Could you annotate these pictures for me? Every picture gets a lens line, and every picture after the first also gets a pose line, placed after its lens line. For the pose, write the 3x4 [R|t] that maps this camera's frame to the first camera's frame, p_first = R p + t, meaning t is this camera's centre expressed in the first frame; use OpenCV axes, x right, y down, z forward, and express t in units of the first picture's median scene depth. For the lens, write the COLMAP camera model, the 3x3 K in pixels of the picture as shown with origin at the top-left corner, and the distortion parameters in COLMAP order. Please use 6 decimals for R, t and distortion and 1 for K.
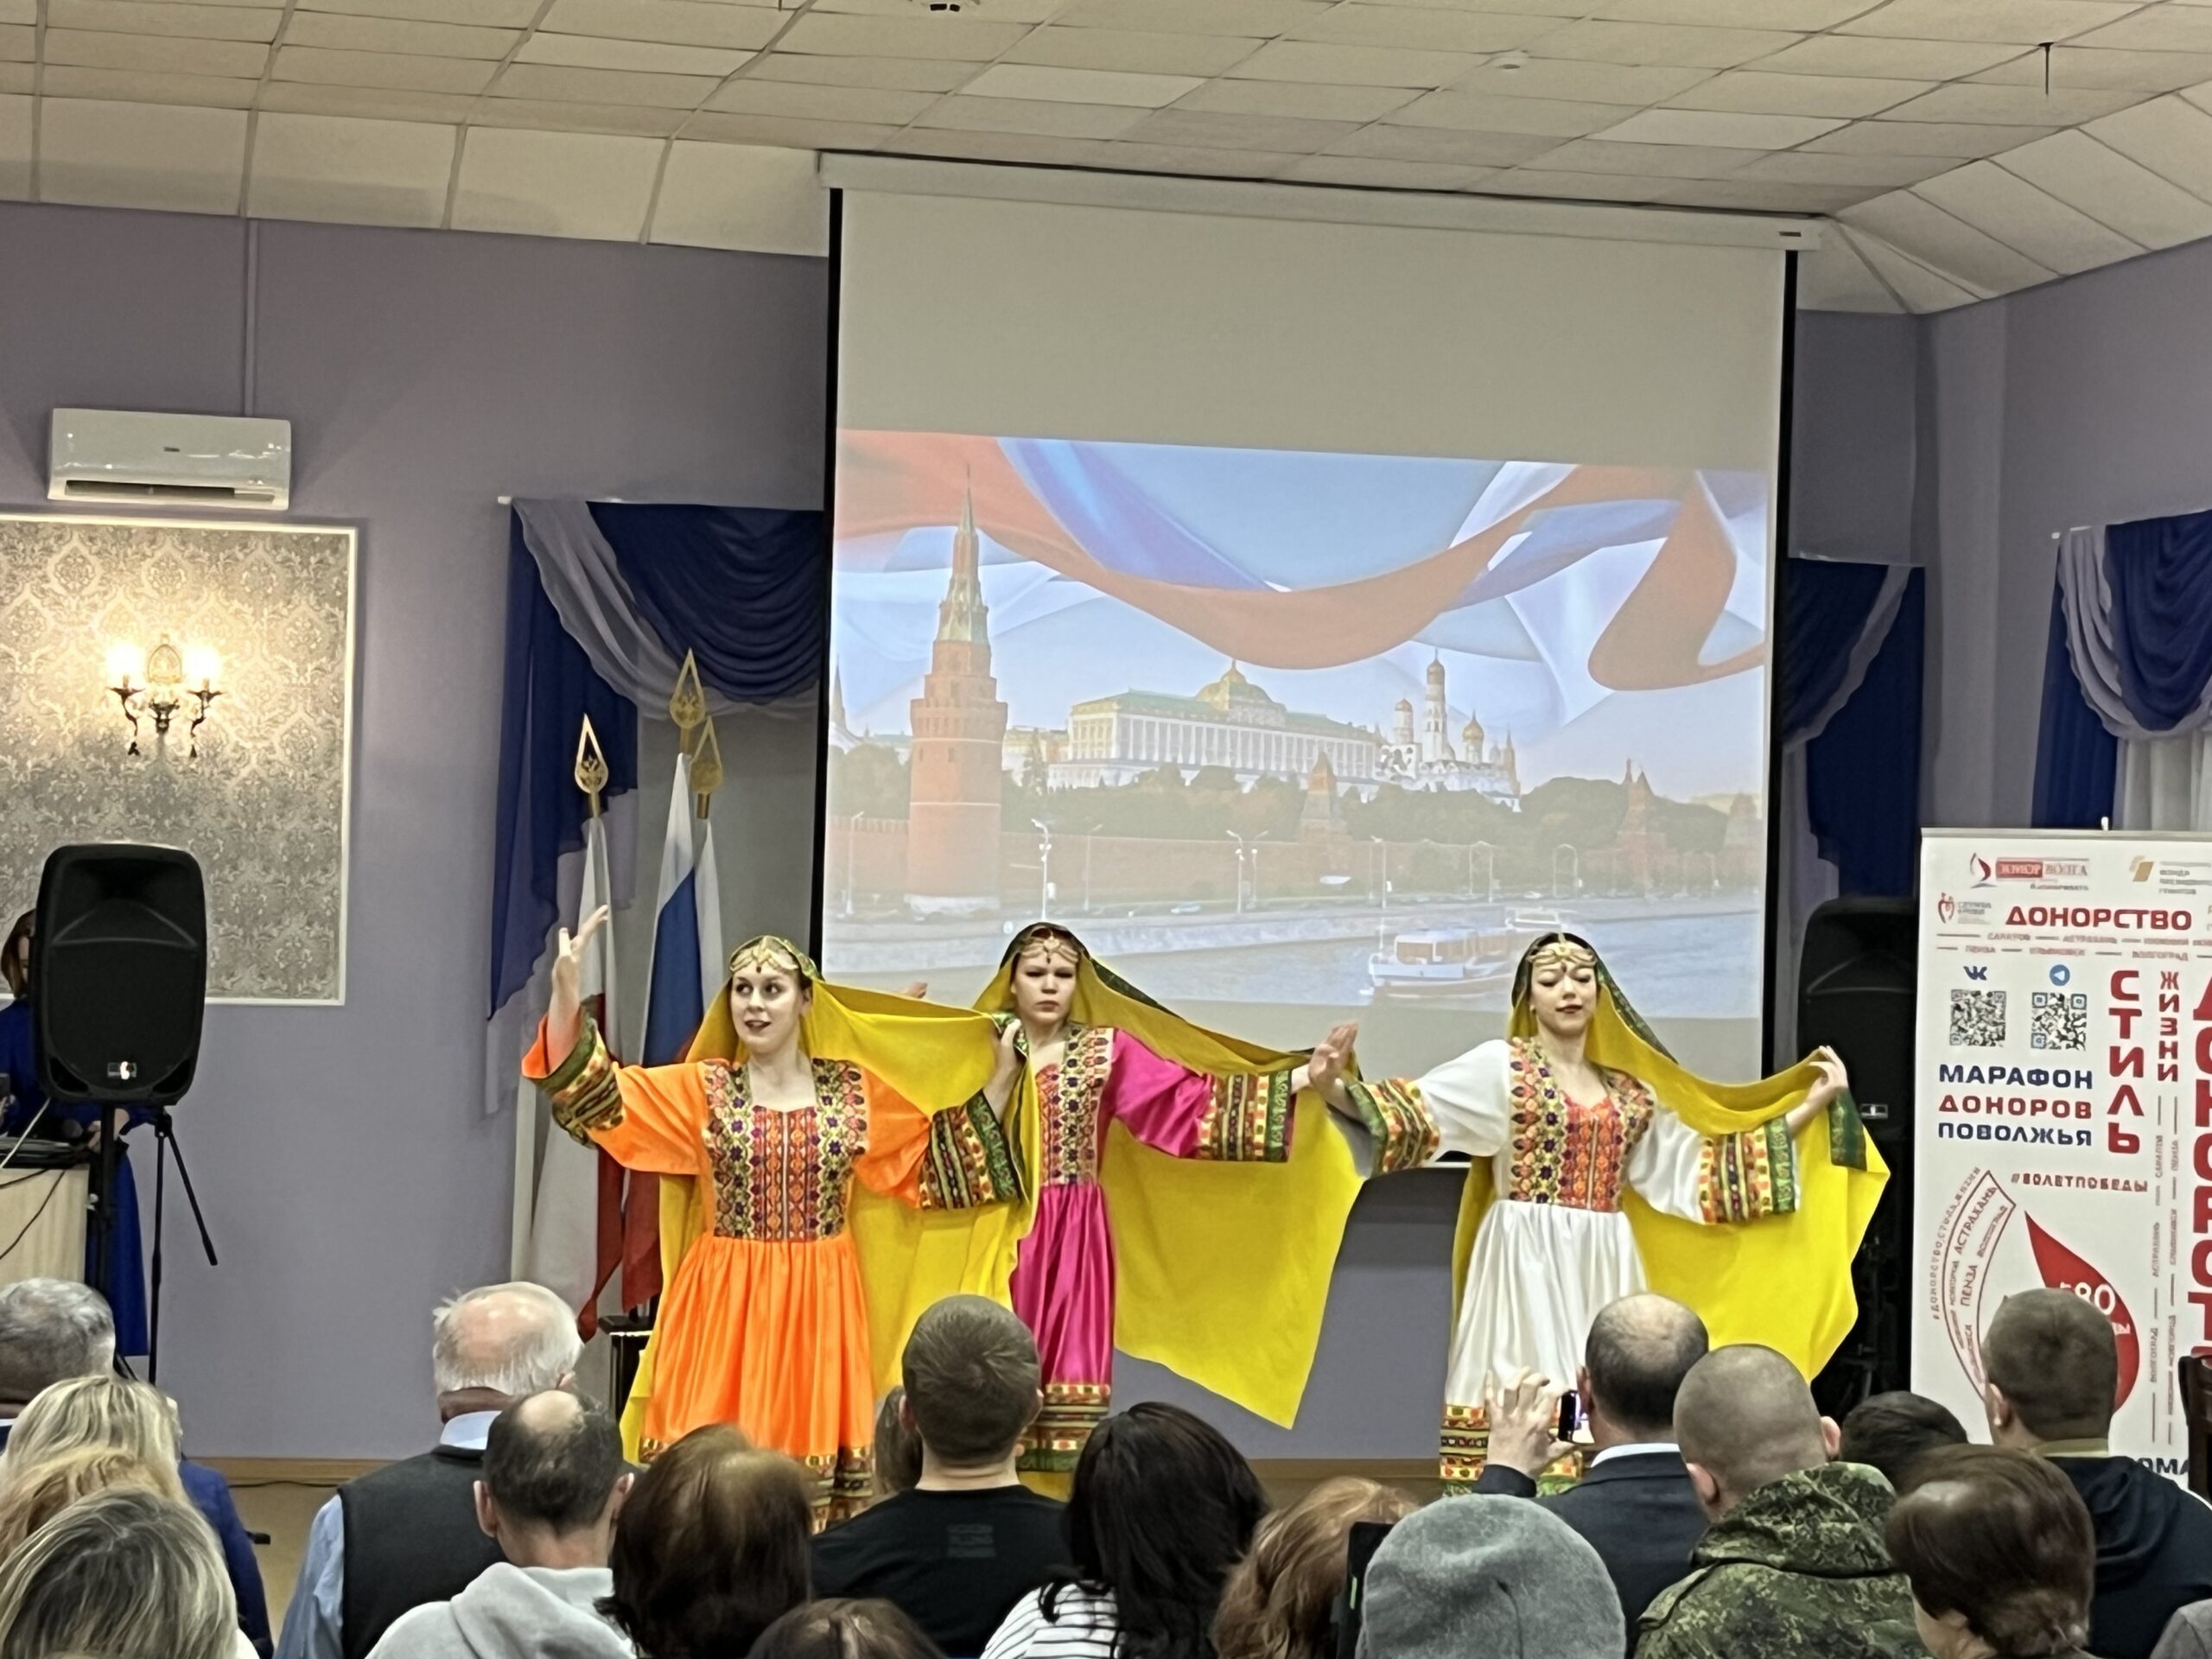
lens RADIAL K [[4806.0, 0, 1083.5], [0, 4806.0, 815.8], [0, 0, 1]] dist [0.172776, 0.000000]
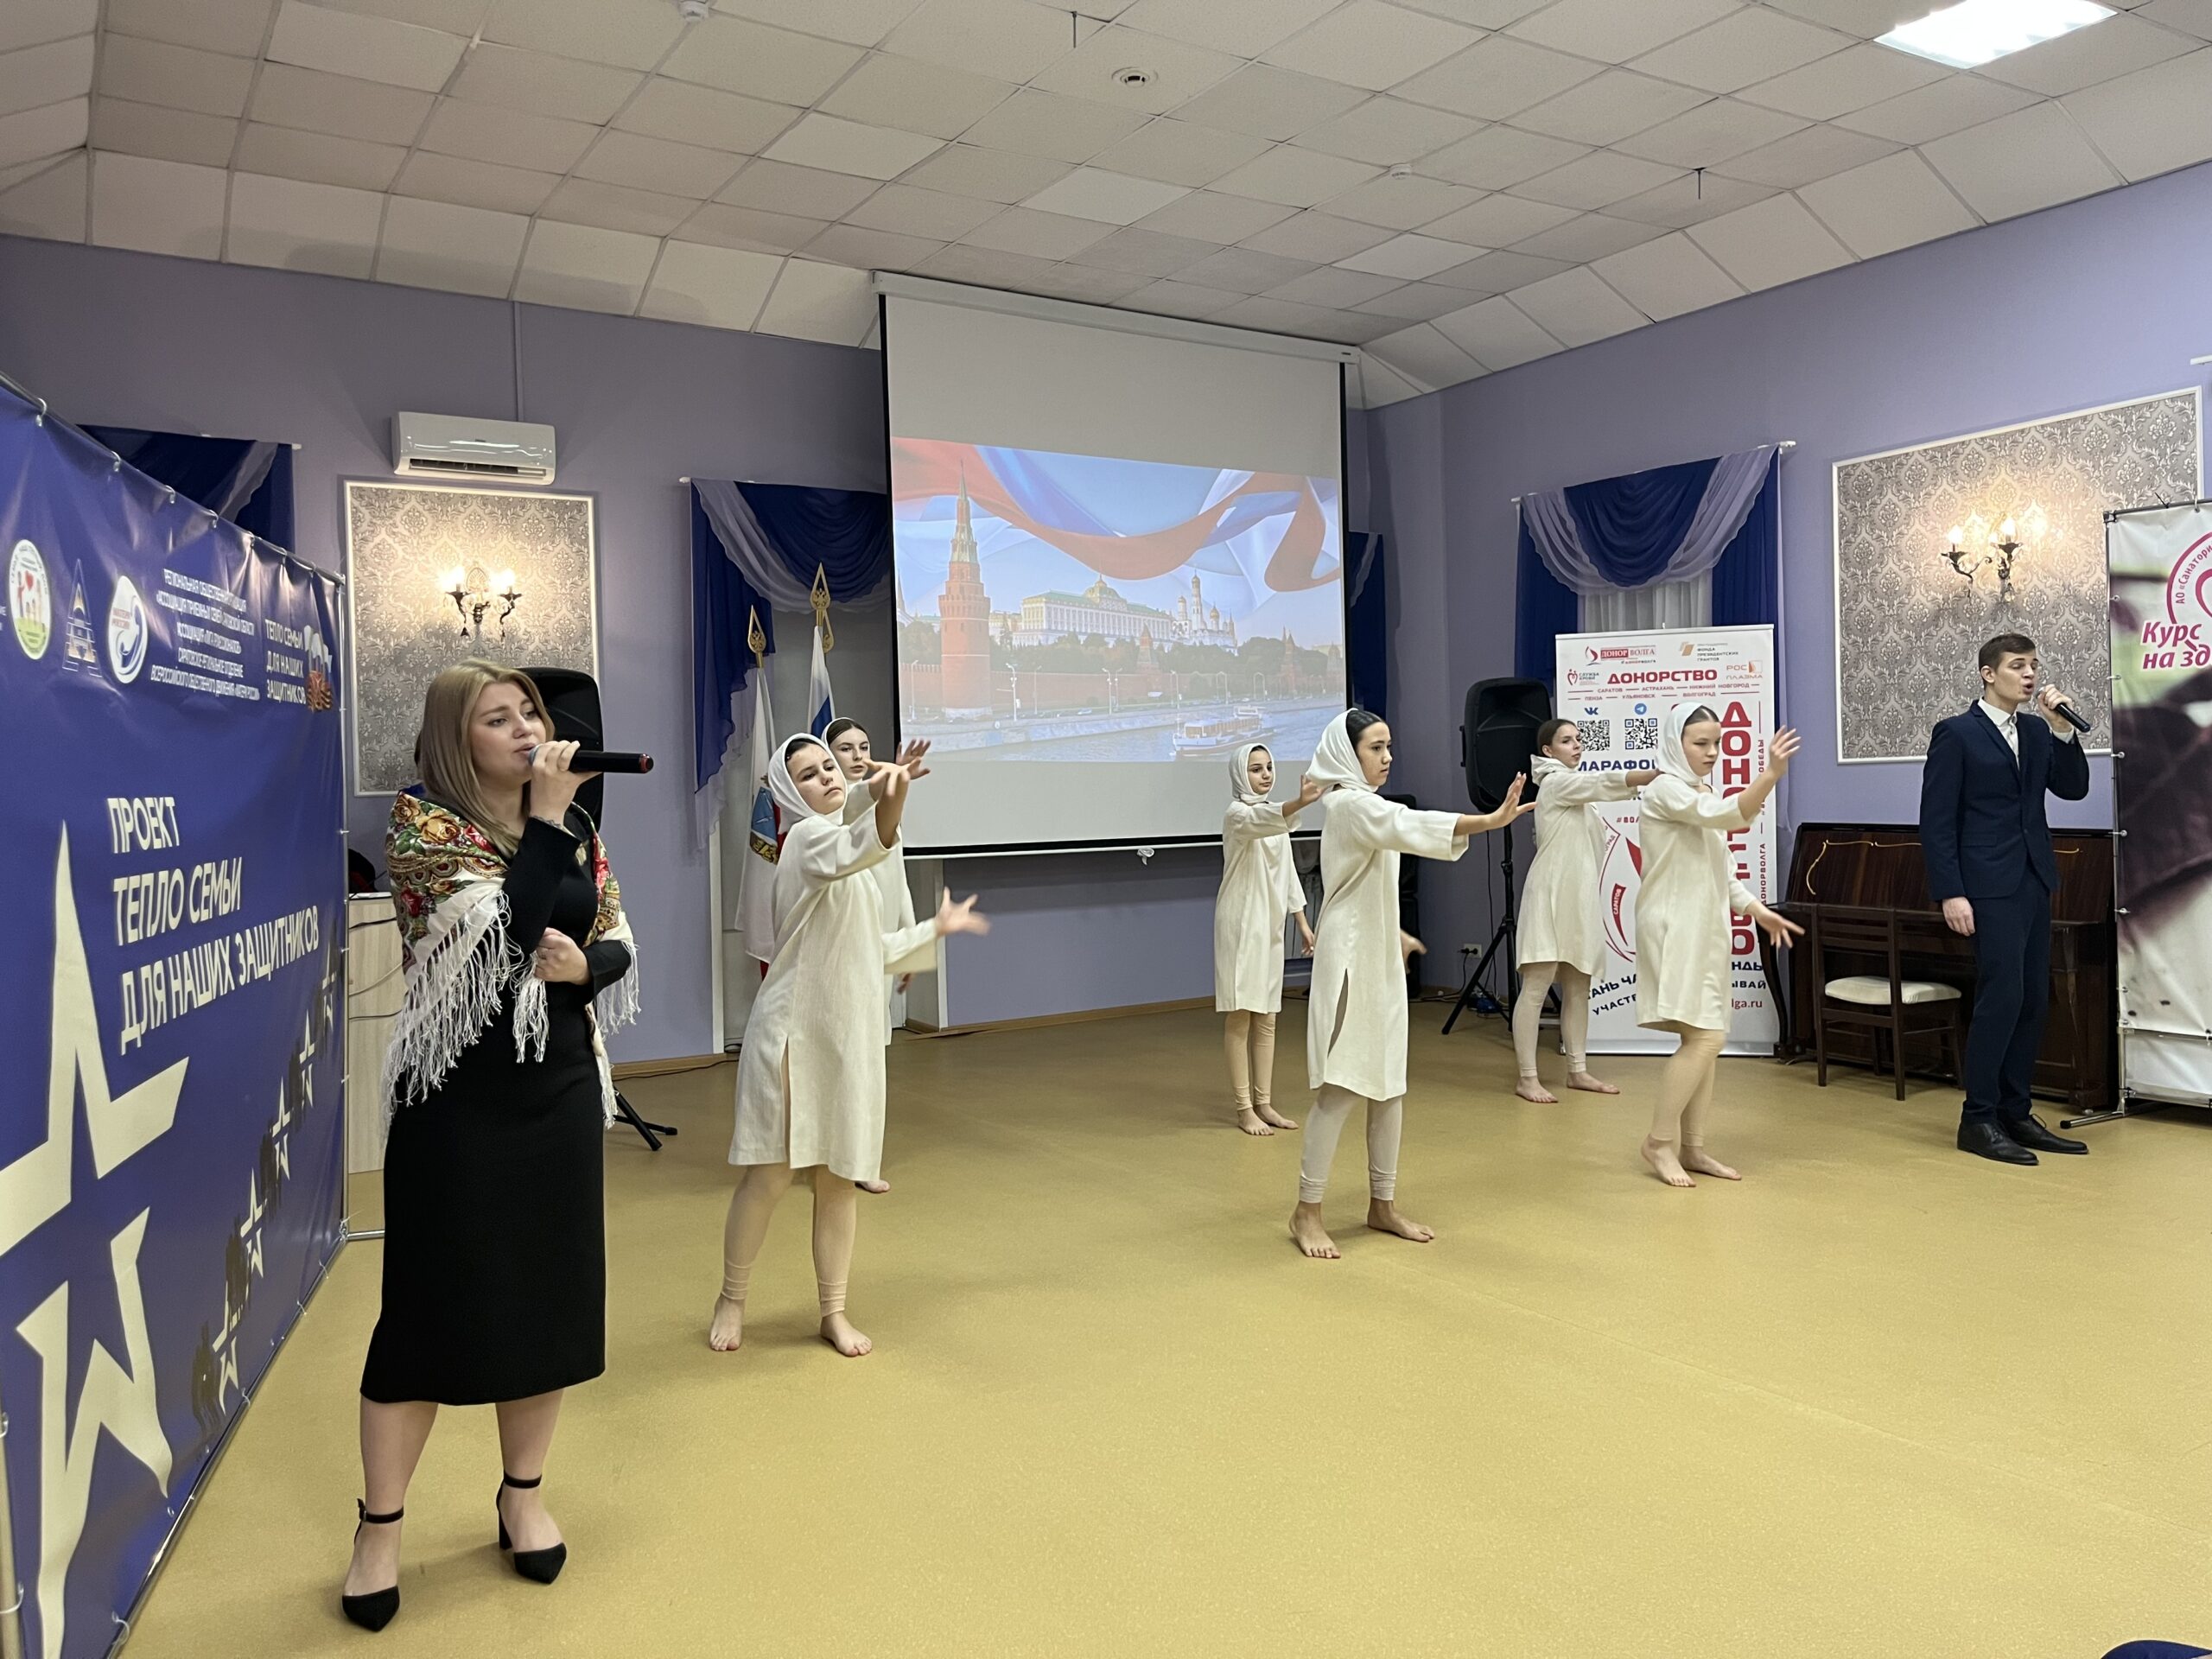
lens RADIAL K [[1715.5, 0, 1155.0], [0, 1715.5, 818.6], [0, 0, 1]] dist [0.034525, -0.020771]
pose [[0.940360, -0.059706, 0.334901, -0.174372], [0.046830, 0.997825, 0.046400, 0.031099], [-0.336943, -0.027949, 0.941110, 0.385416]]
